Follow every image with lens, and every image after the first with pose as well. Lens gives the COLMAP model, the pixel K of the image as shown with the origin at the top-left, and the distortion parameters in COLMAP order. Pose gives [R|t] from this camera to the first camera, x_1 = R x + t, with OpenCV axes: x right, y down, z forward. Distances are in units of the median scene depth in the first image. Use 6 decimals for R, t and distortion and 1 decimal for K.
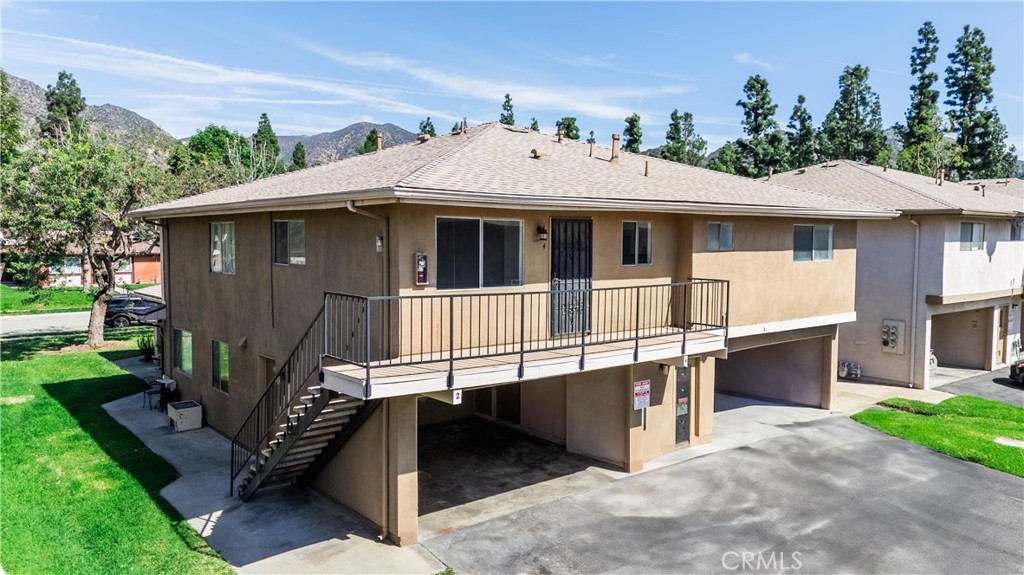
lens RADIAL K [[753.6, 0, 512.0], [0, 753.6, 287.5], [0, 0, 1]] dist [0.071374, -0.059856]
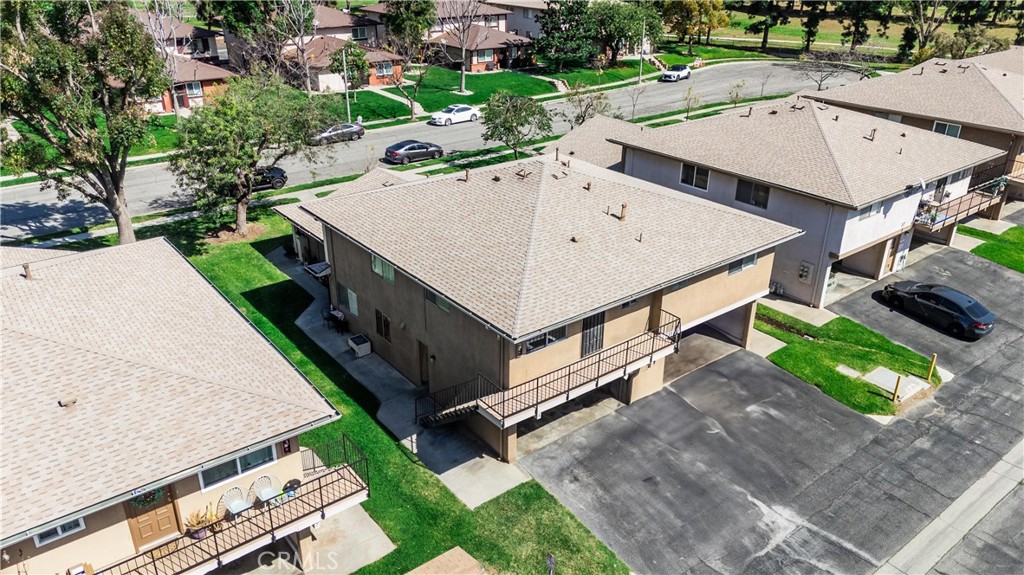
lens RADIAL K [[753.6, 0, 512.0], [0, 753.6, 287.5], [0, 0, 1]] dist [0.071374, -0.059856]
pose [[0.999875, 0.009813, -0.012358, -0.096796], [-0.004653, 0.931662, 0.363295, -0.753992], [0.015079, -0.363193, 0.931592, -0.682933]]
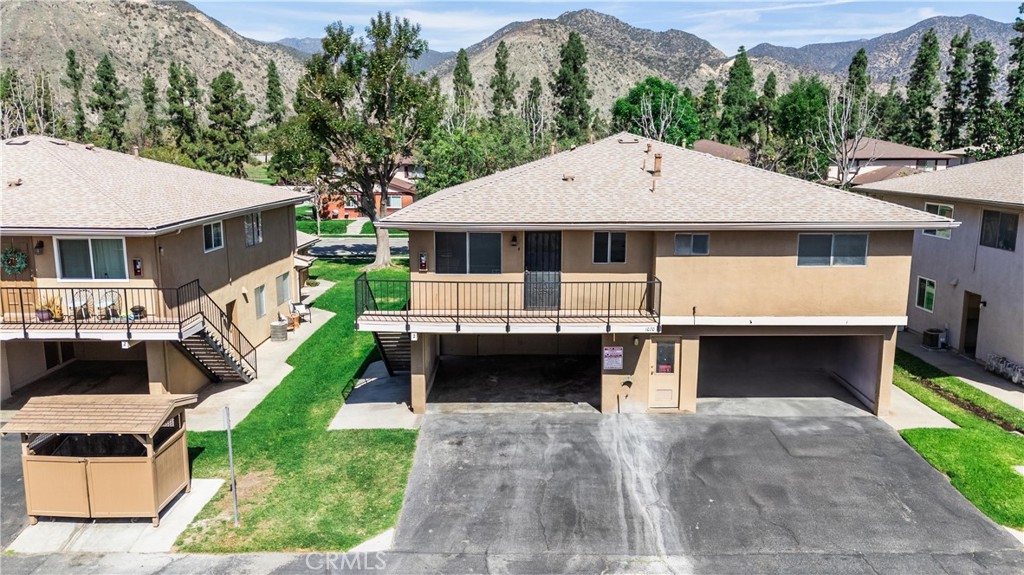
lens RADIAL K [[753.6, 0, 512.0], [0, 753.6, 287.5], [0, 0, 1]] dist [0.071374, -0.059856]
pose [[0.777682, 0.109524, -0.619044, 0.923593], [-0.041600, 0.991514, 0.123162, -0.154602], [0.627280, -0.070028, 0.775639, -0.187082]]
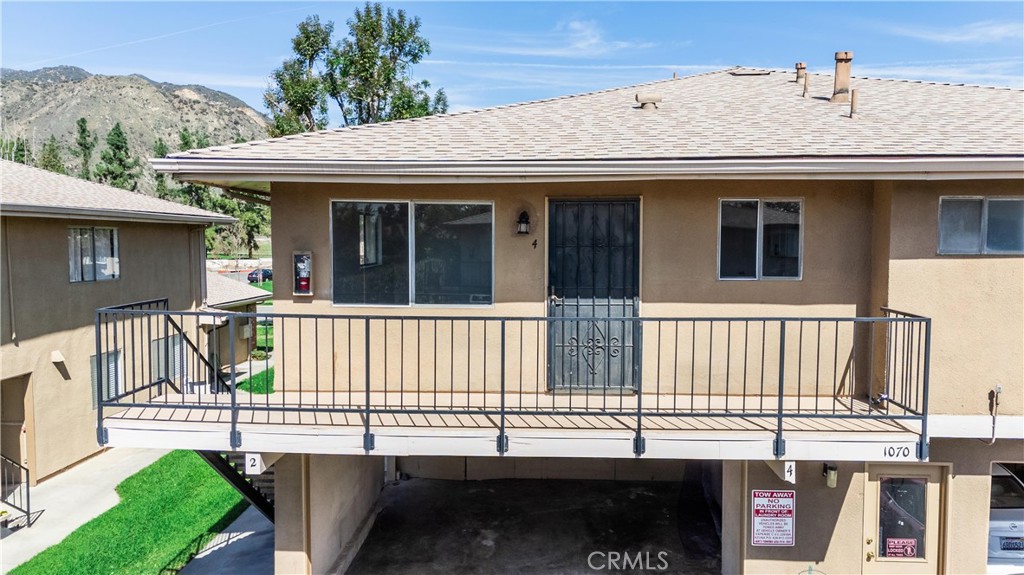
lens RADIAL K [[753.6, 0, 512.0], [0, 753.6, 287.5], [0, 0, 1]] dist [0.071374, -0.059856]
pose [[0.748583, 0.041034, -0.661771, 0.417328], [-0.043244, 0.998980, 0.013027, -0.024161], [0.661630, 0.018866, 0.749593, 0.483864]]
